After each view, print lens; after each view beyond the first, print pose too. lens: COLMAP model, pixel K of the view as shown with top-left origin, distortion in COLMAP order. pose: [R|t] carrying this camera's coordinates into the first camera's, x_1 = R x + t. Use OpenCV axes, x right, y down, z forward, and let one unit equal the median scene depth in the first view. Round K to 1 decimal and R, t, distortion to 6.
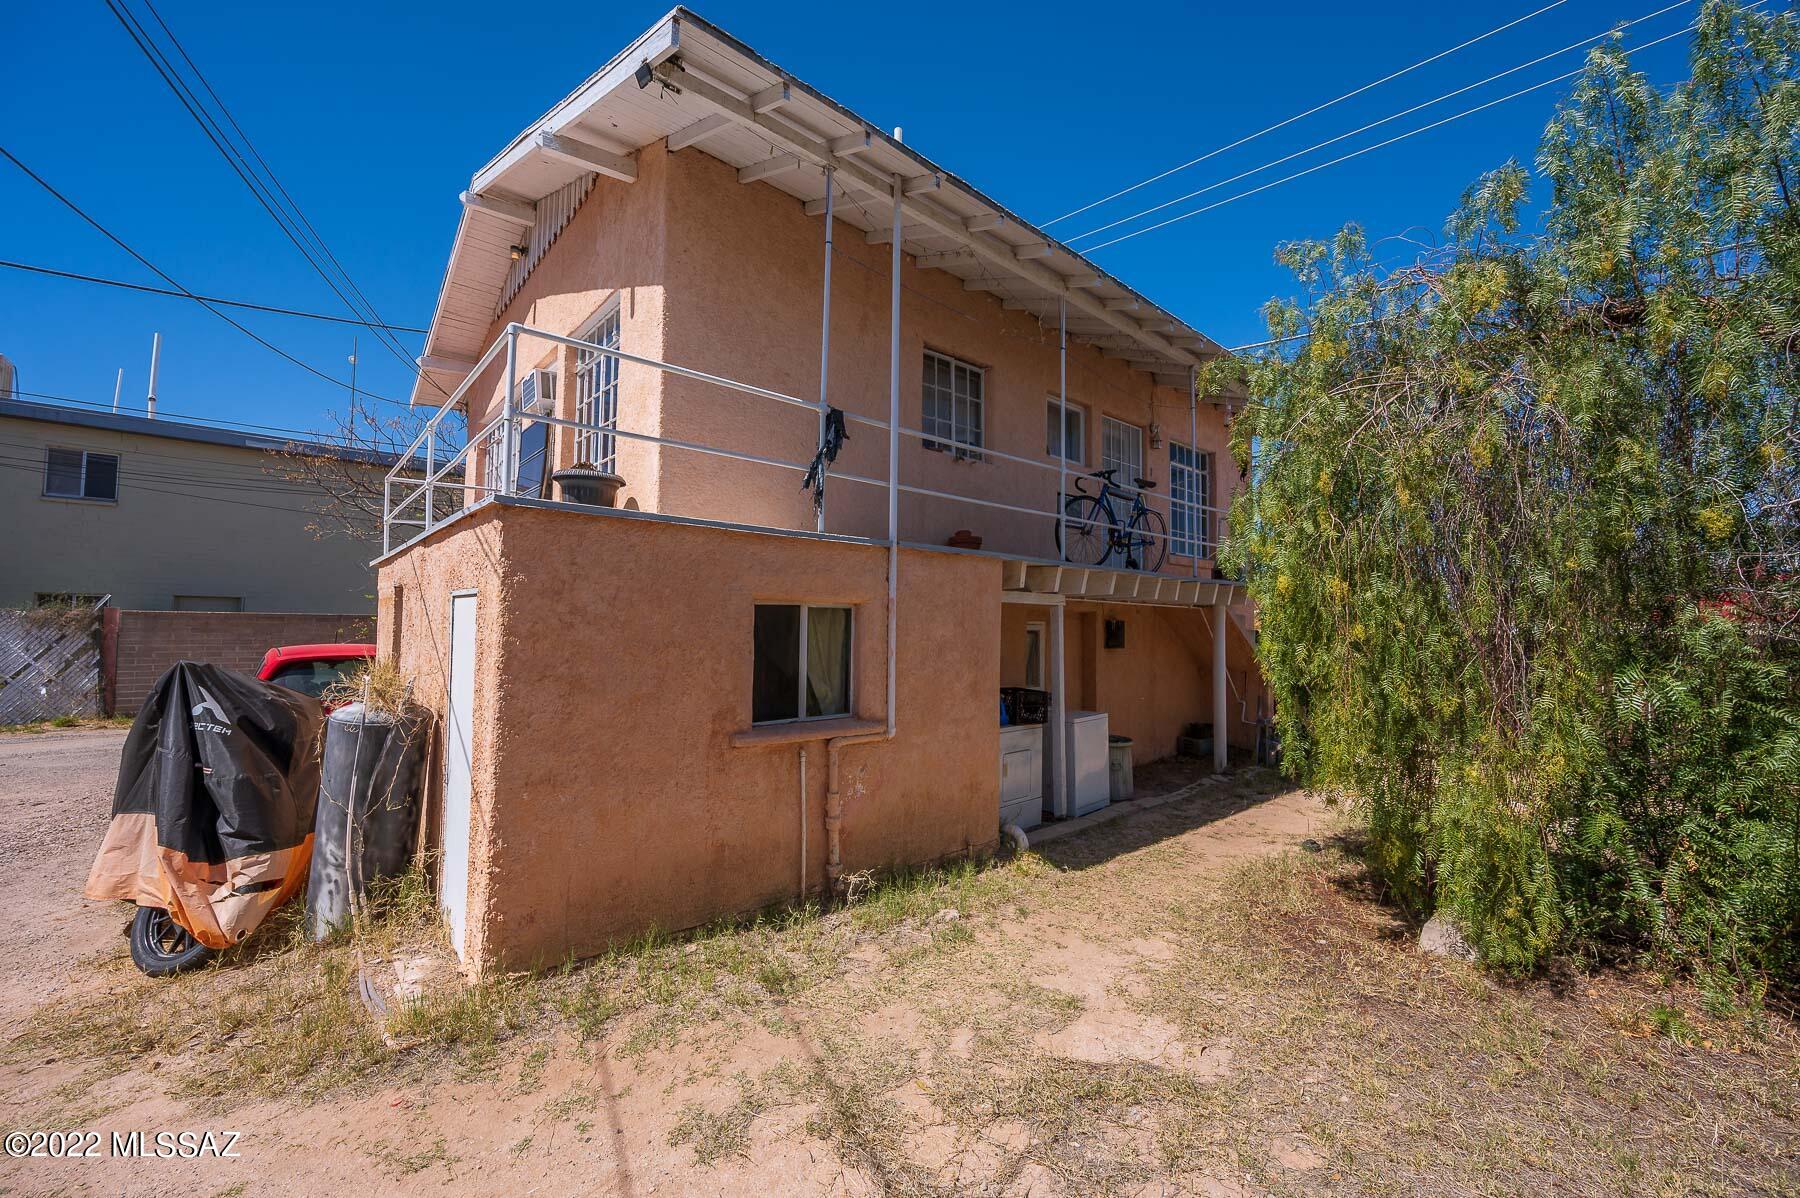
lens RADIAL K [[709.9, 0, 906.0], [0, 709.9, 596.2], [0, 0, 1]] dist [-0.000211, -0.000049]
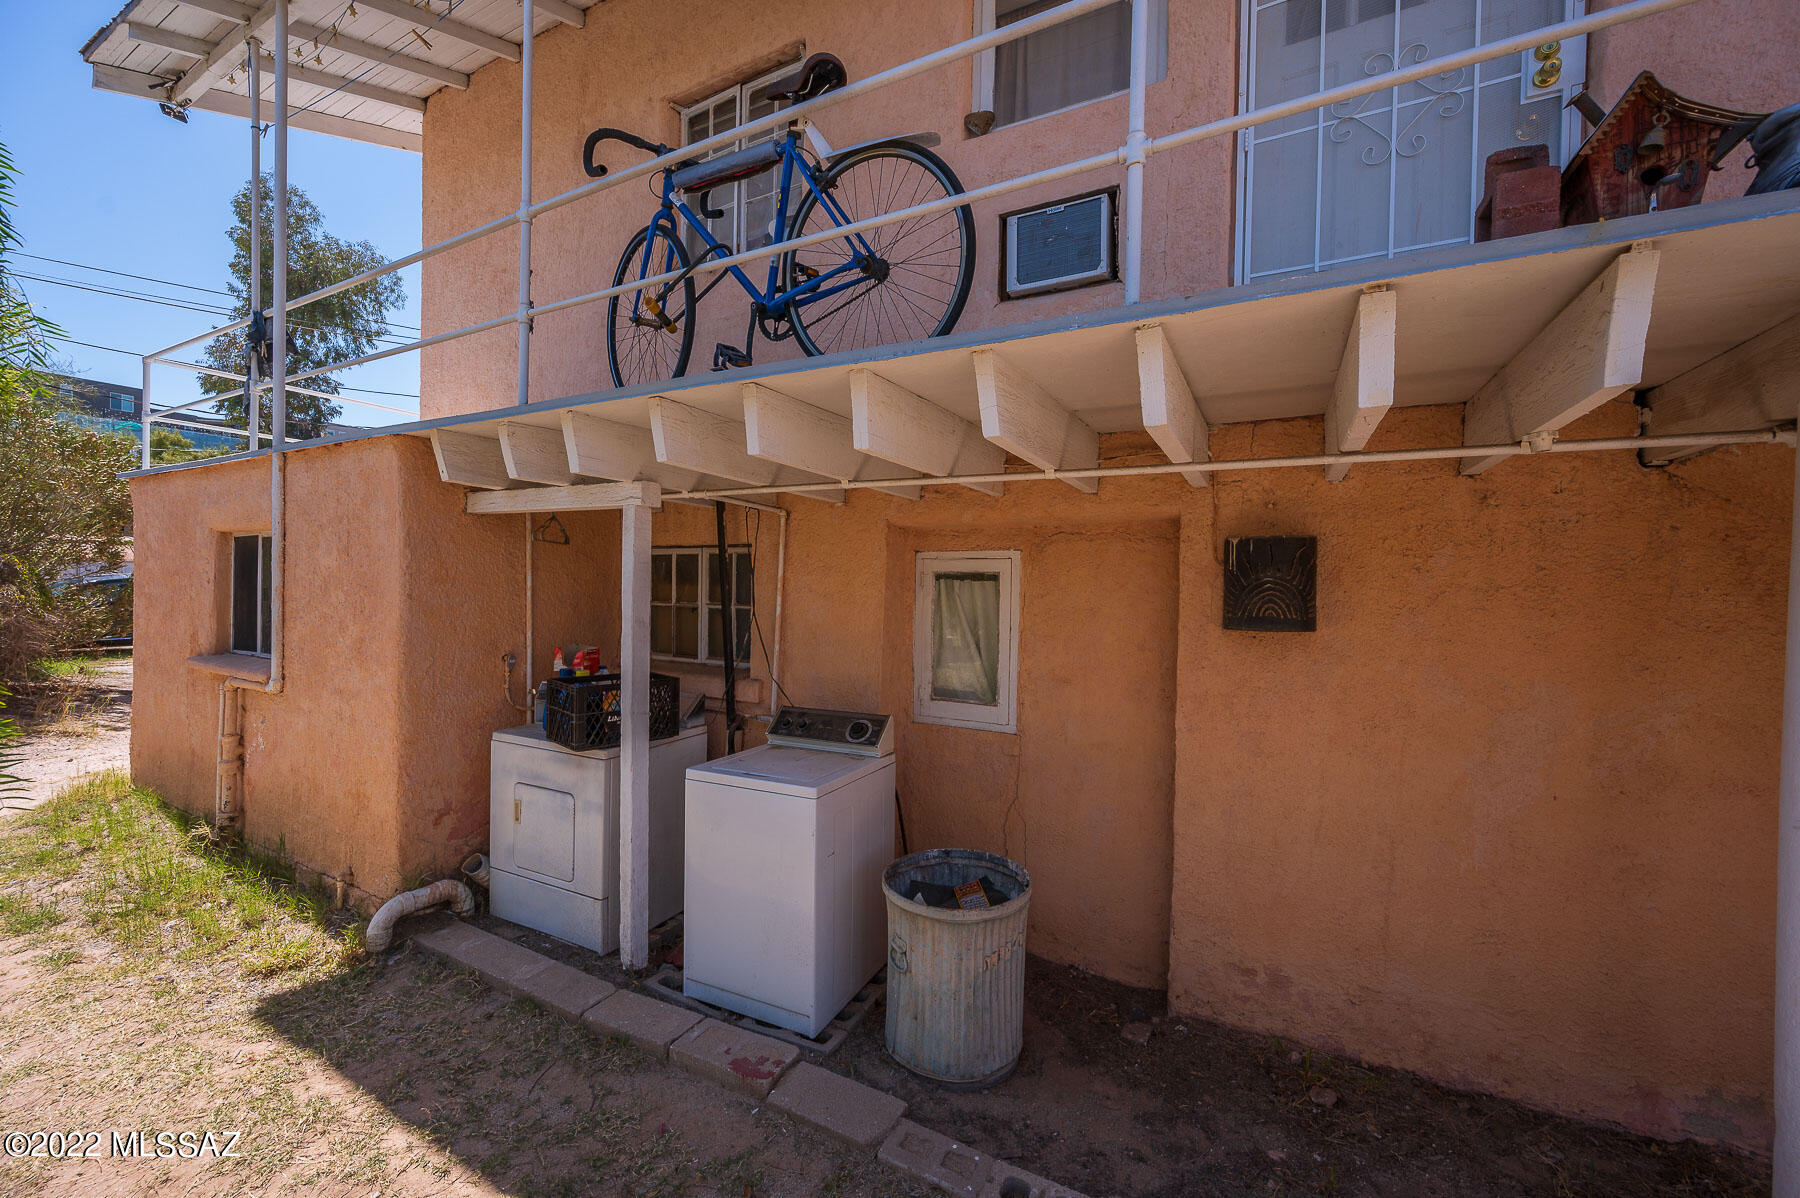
lens RADIAL K [[709.9, 0, 900.3], [0, 709.9, 597.9], [0, 0, 1]] dist [-0.000211, -0.000049]
pose [[0.343565, 0.010574, -0.939069, 0.878597], [0.018985, 0.999654, 0.018202, 0.082027], [0.938937, -0.024082, 0.343245, 1.253546]]
